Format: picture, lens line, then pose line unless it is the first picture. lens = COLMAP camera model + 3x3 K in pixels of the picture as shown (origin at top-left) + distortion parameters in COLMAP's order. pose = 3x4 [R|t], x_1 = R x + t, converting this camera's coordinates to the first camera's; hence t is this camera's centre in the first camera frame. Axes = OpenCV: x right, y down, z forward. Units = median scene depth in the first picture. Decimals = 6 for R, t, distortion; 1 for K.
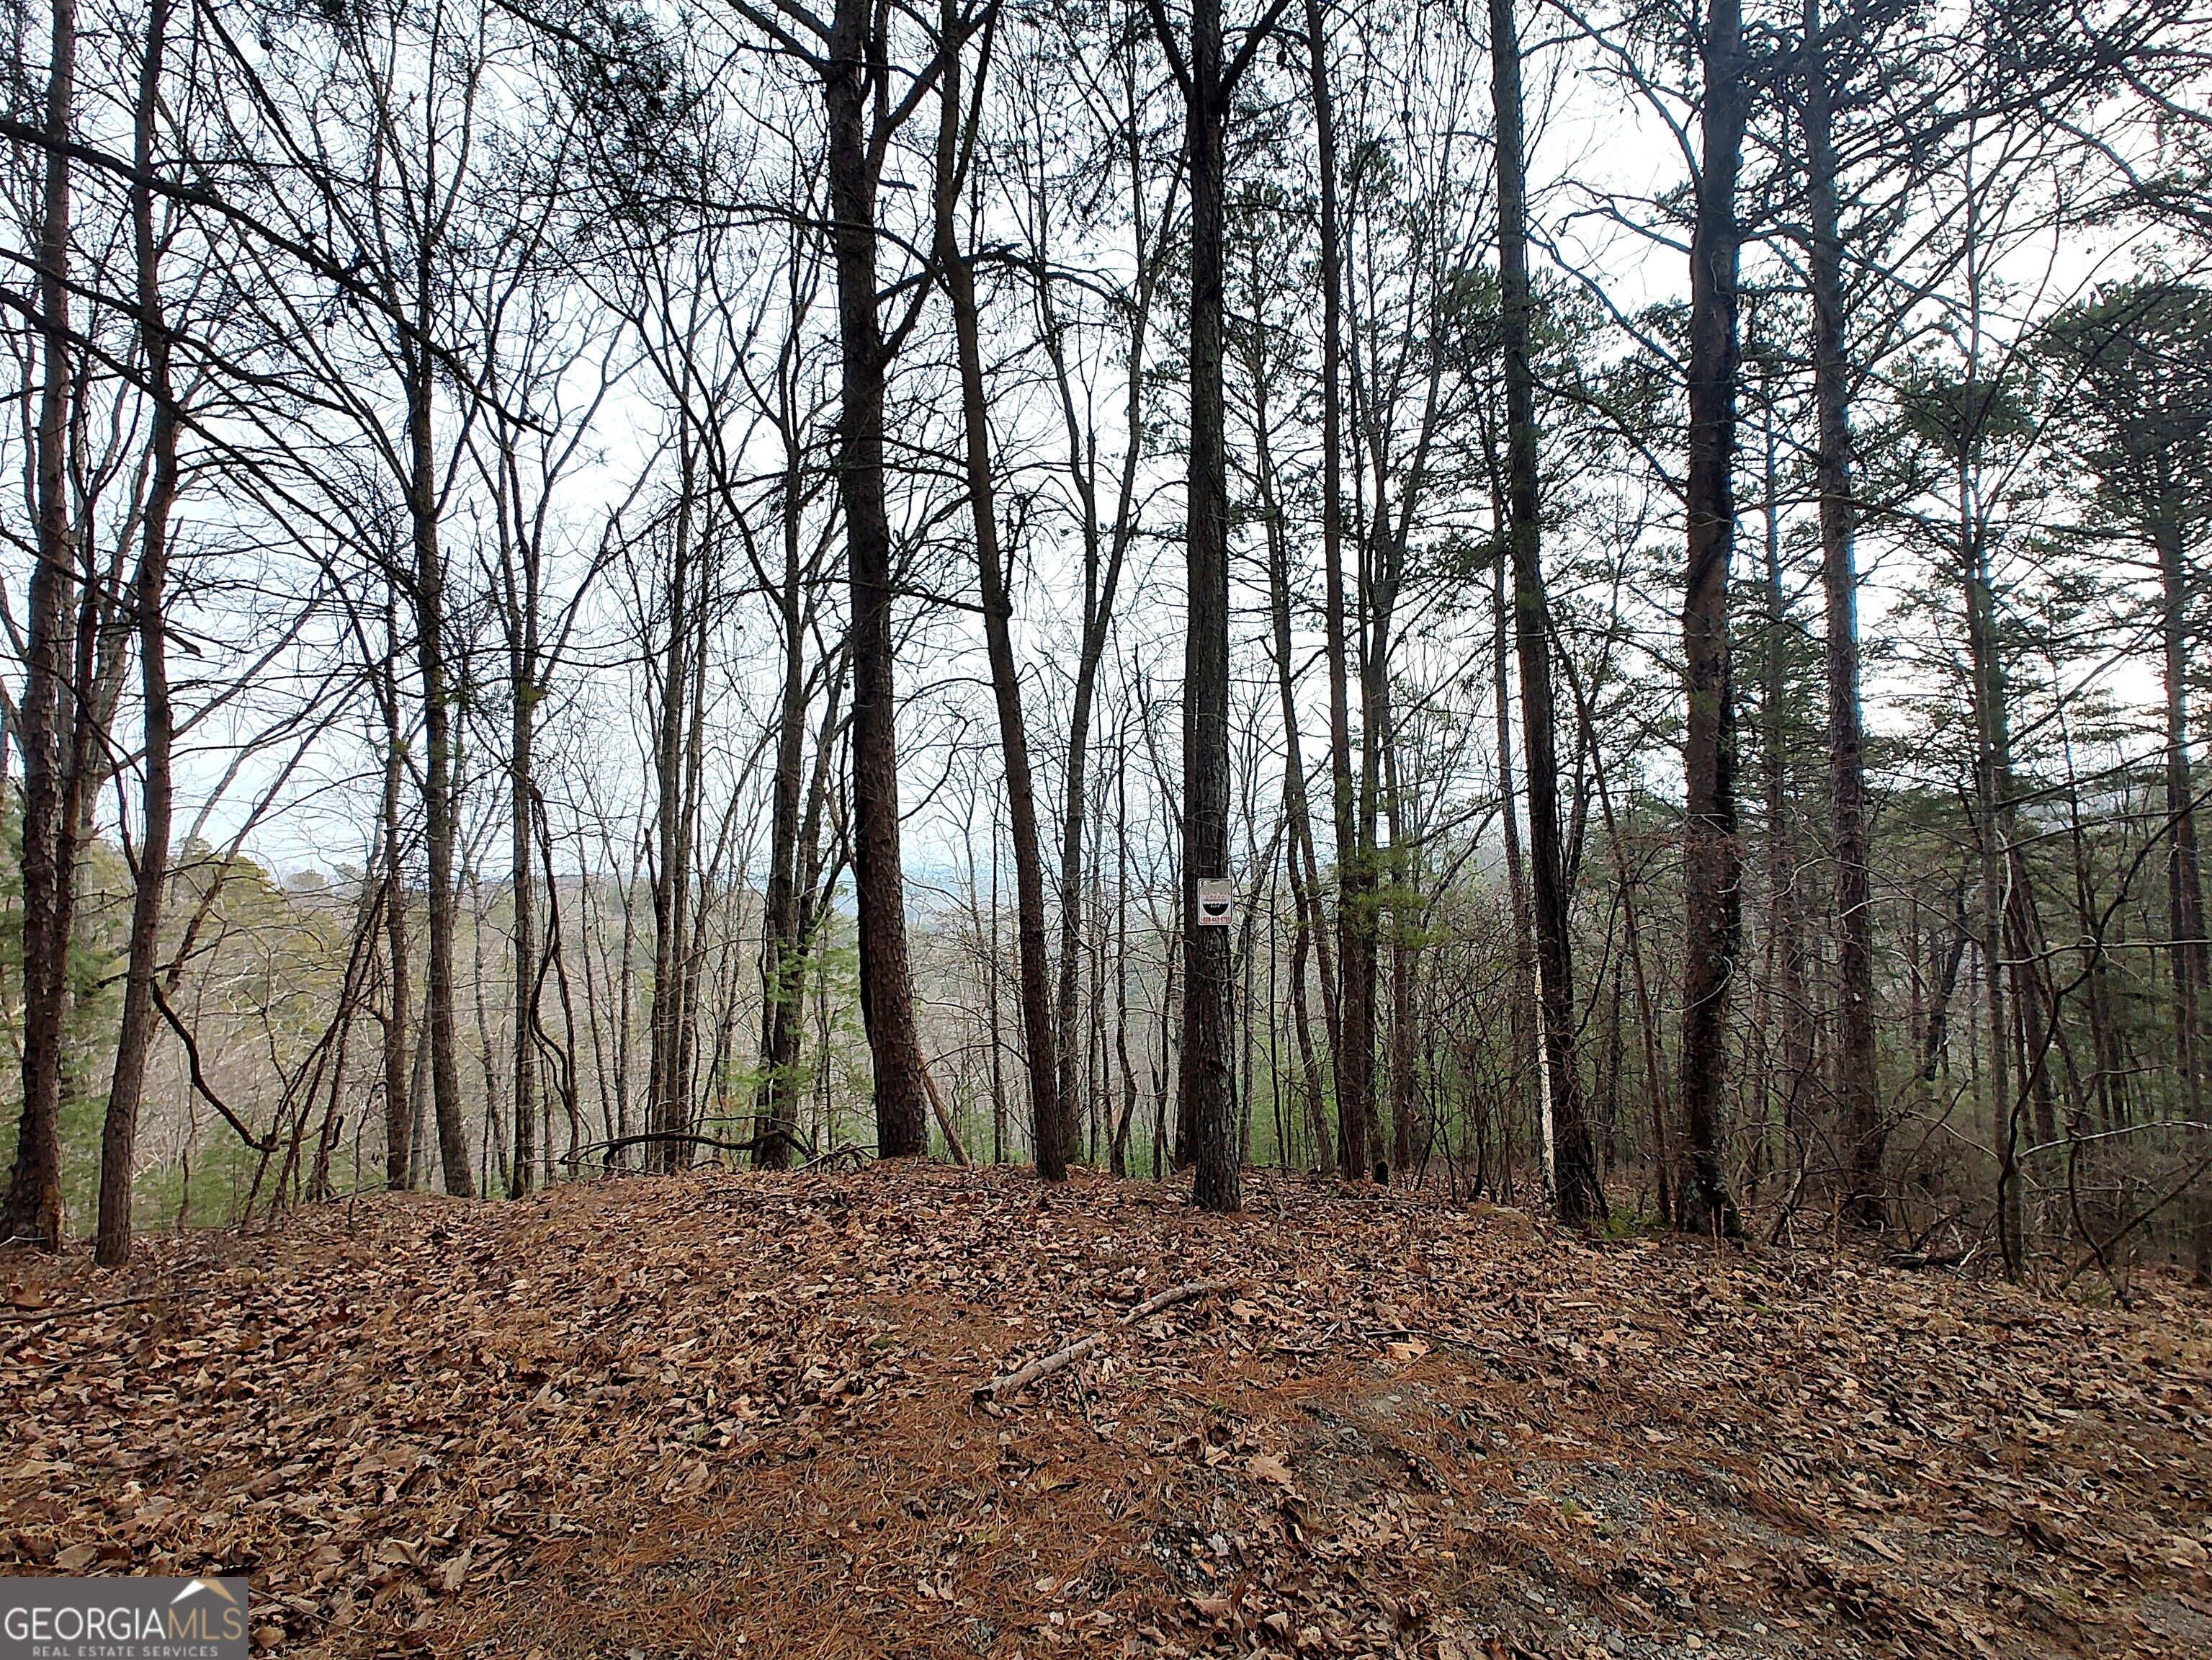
lens RADIAL K [[943.5, 0, 1102.4], [0, 943.5, 829.1], [0, 0, 1]] dist [-0.000804, -0.000849]
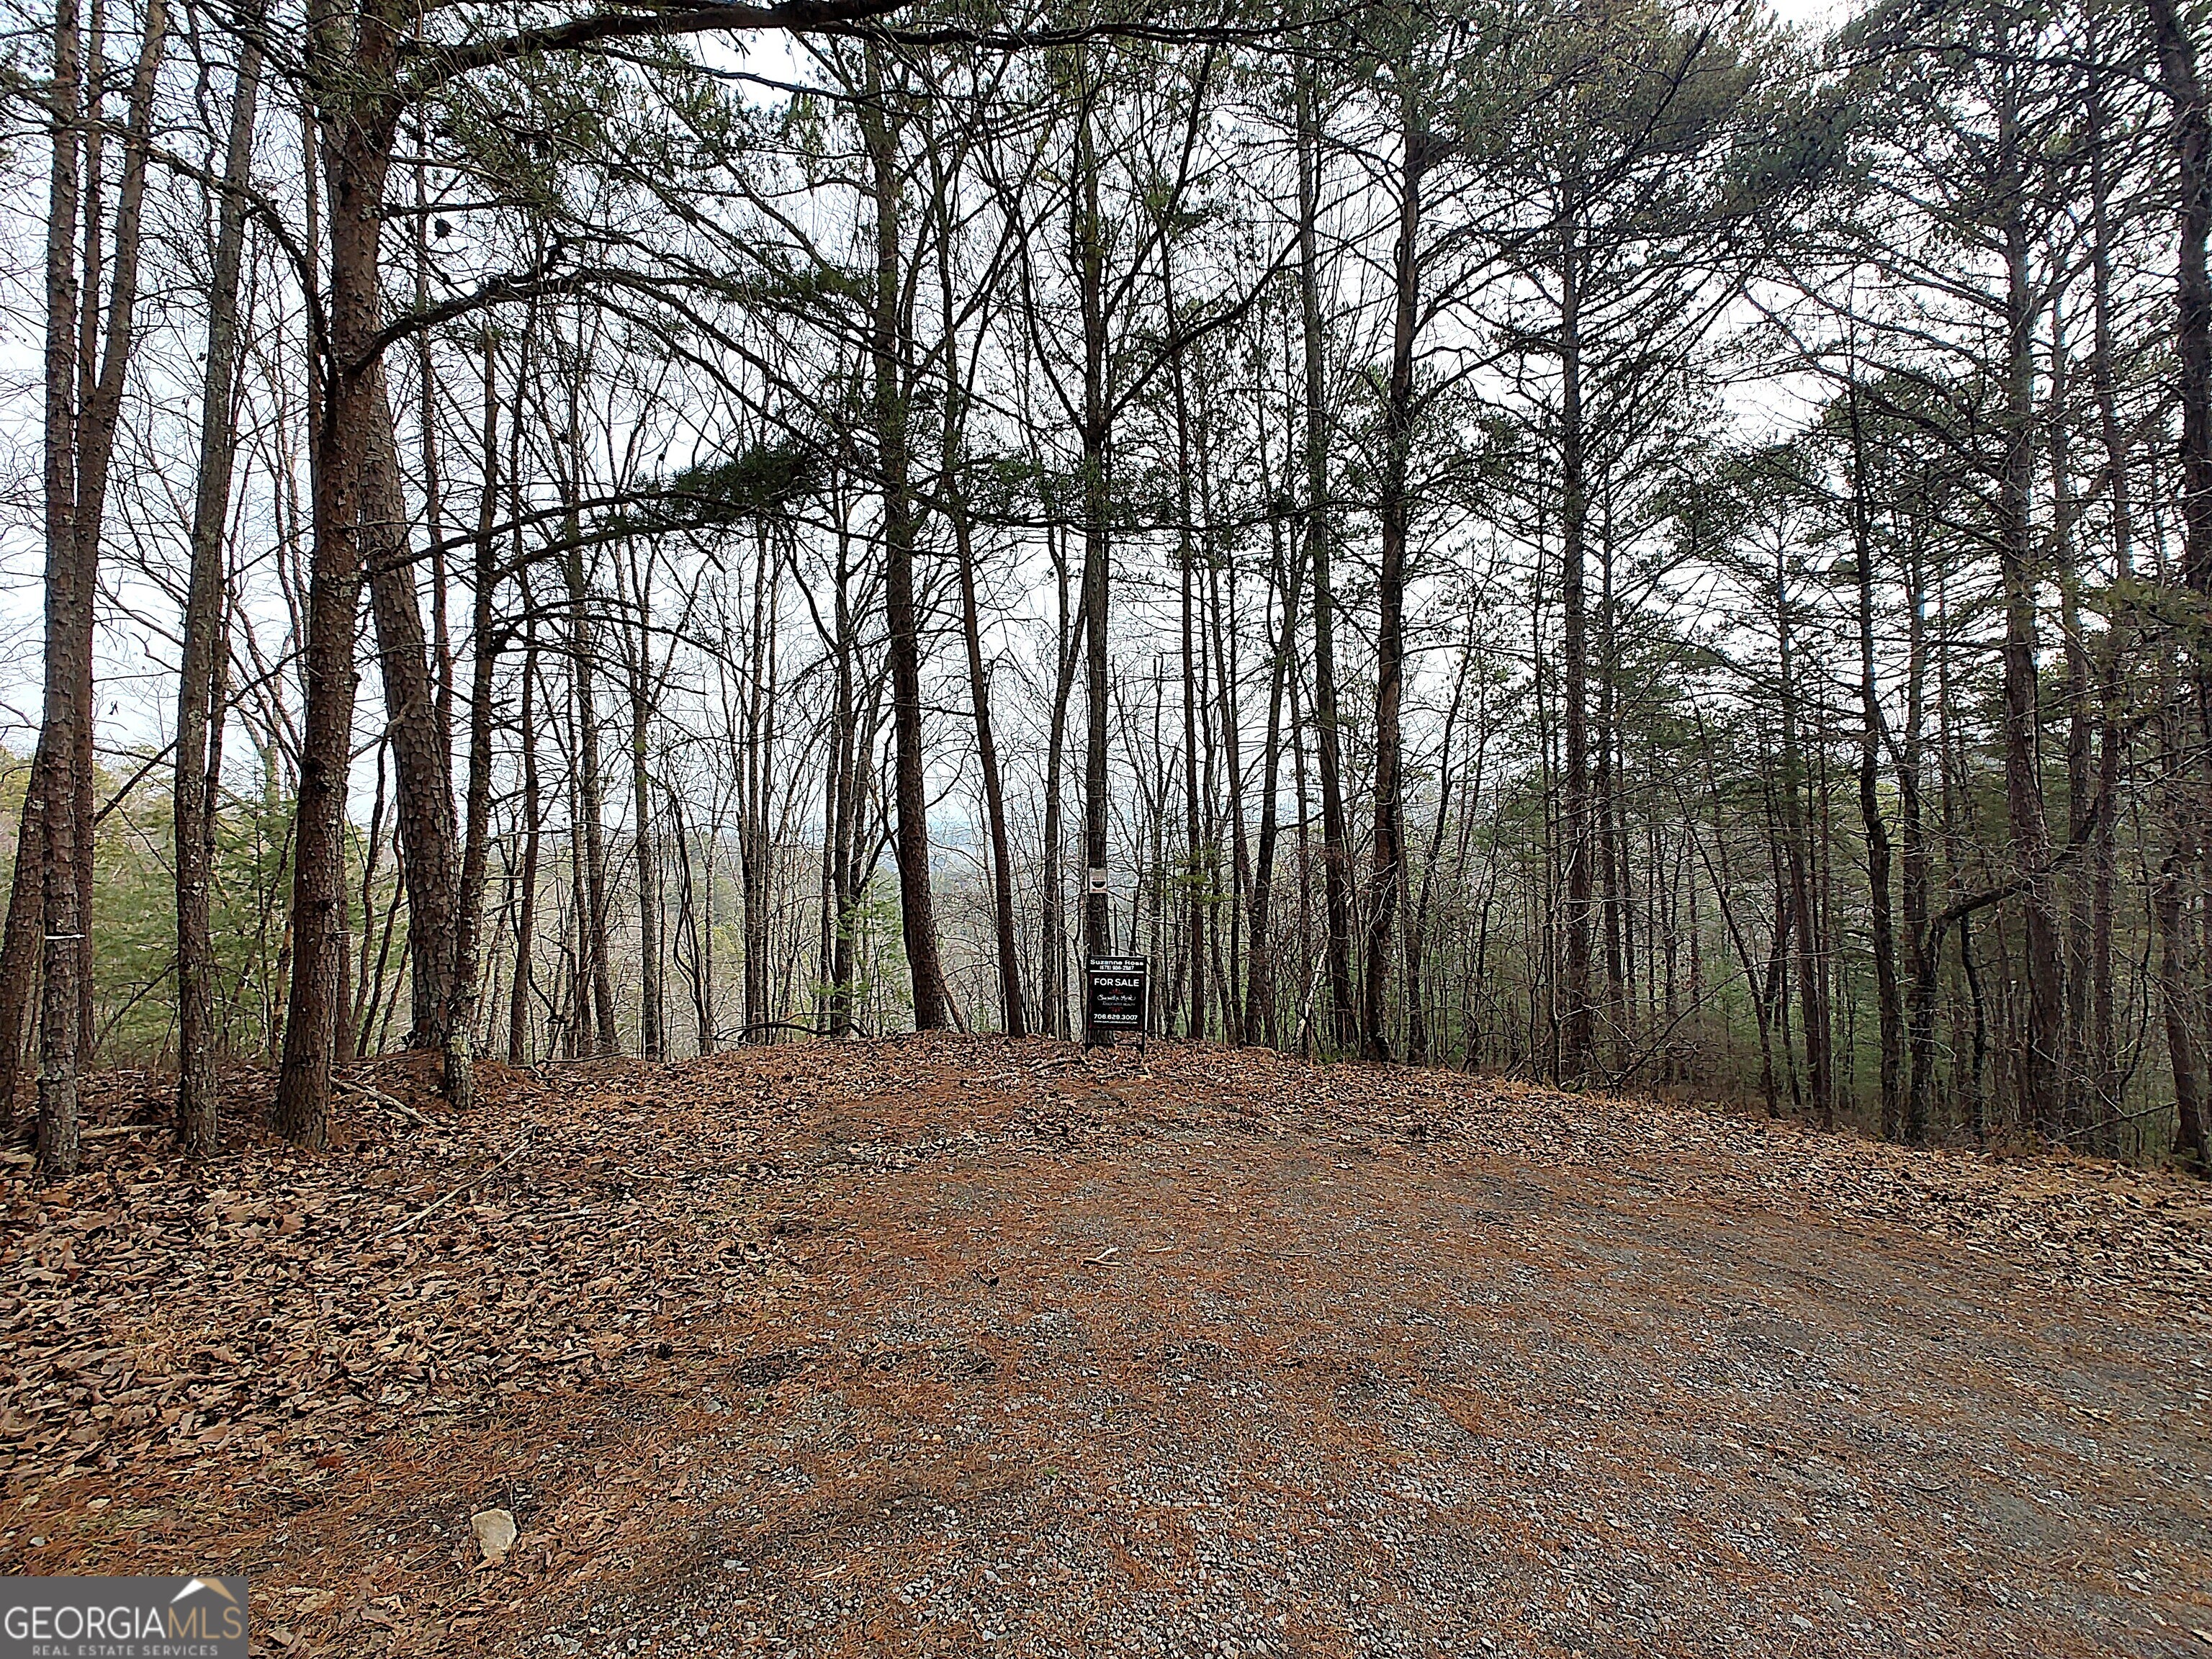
lens RADIAL K [[881.8, 0, 1106.6], [0, 881.8, 824.7], [0, 0, 1]] dist [0.000614, -0.002031]
pose [[0.999956, -0.004164, -0.008363, 0.087727], [0.004545, 0.998930, 0.046022, -0.064578], [0.008163, -0.046058, 0.998905, -0.417754]]
